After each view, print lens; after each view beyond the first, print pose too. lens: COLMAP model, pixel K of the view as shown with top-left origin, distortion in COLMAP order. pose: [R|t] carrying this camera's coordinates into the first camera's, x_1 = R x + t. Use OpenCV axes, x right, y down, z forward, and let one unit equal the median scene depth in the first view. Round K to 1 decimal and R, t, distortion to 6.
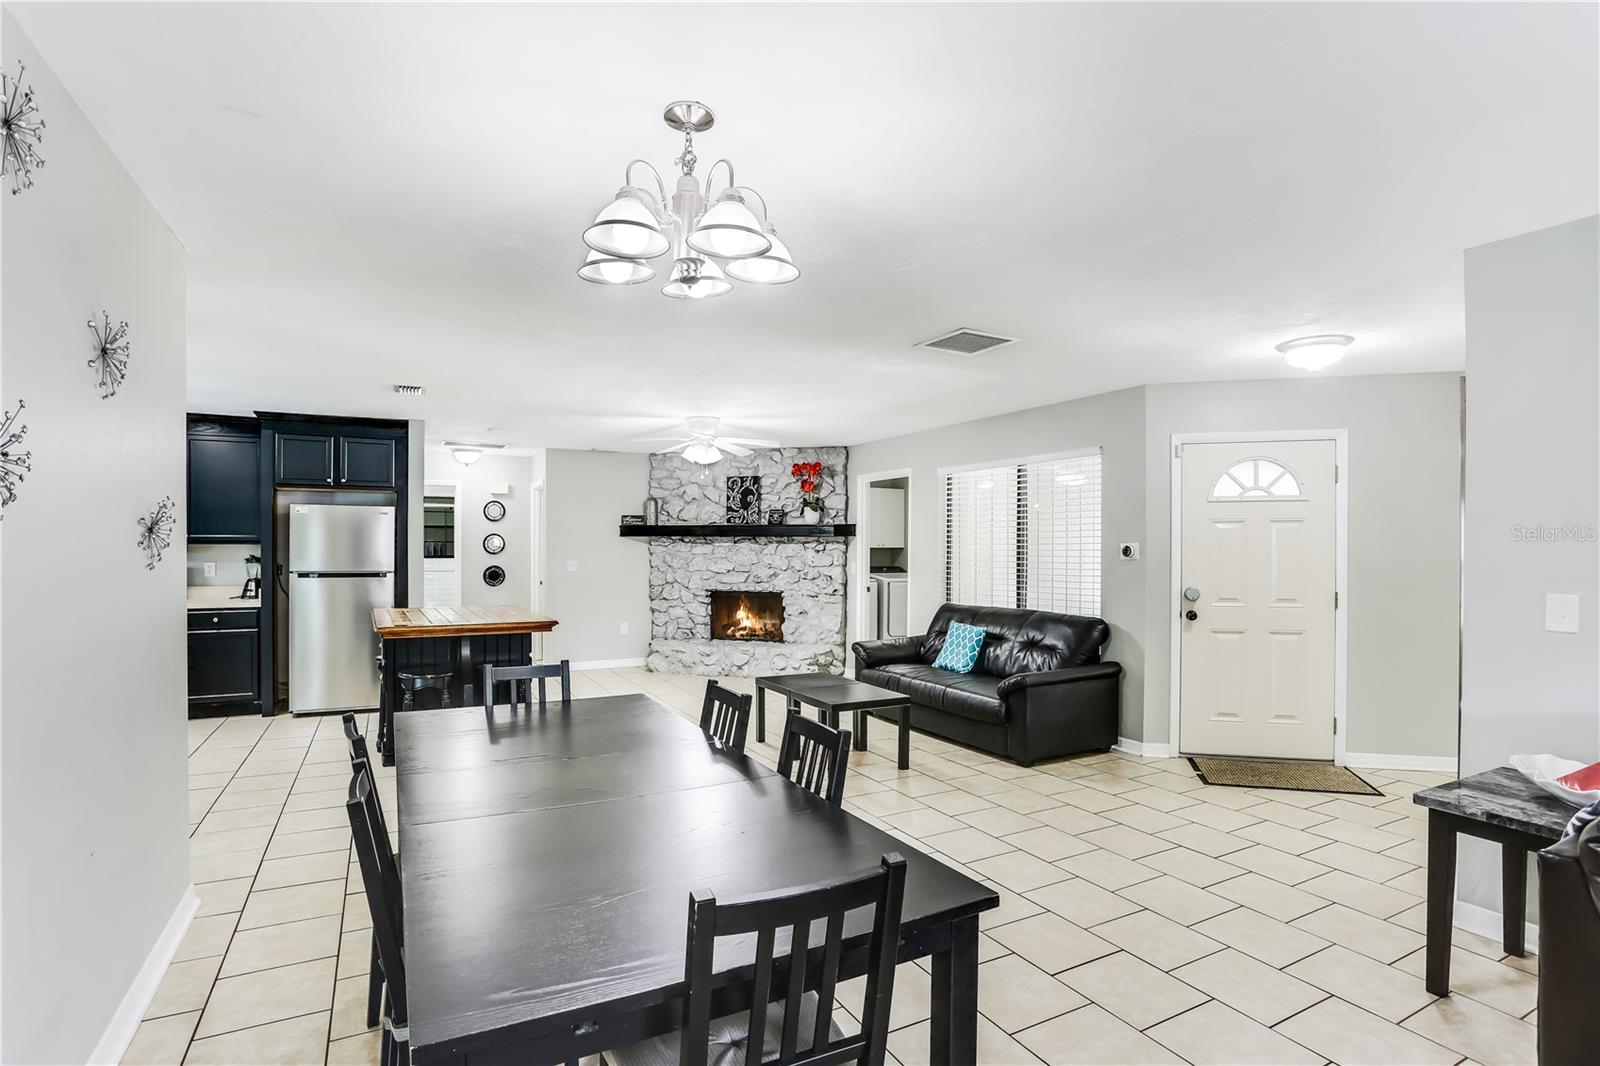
lens RADIAL K [[798.1, 0, 807.5], [0, 798.1, 542.5], [0, 0, 1]] dist [-0.030425, 0.001799]
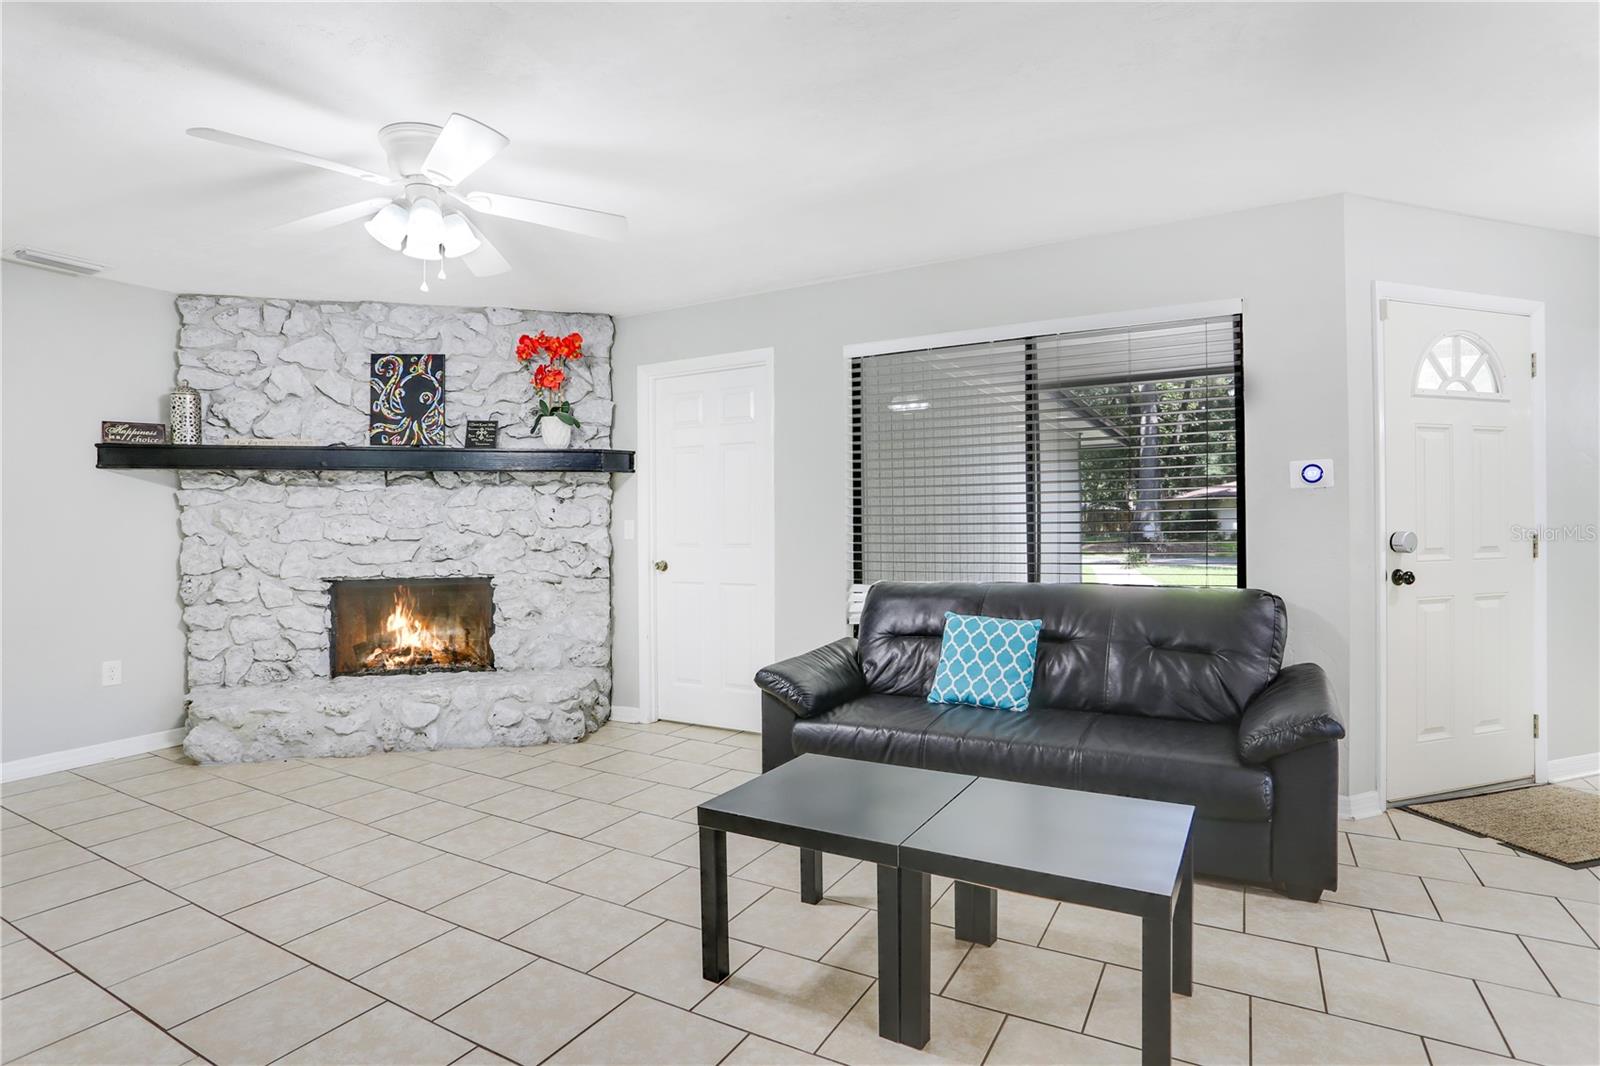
lens RADIAL K [[798.1, 0, 751.8], [0, 798.1, 516.5], [0, 0, 1]] dist [-0.030425, 0.001799]
pose [[0.852475, -0.002482, 0.522762, -0.160833], [0.007986, 0.999934, -0.008275, 0.027836], [-0.522707, 0.011229, 0.852438, 0.456780]]
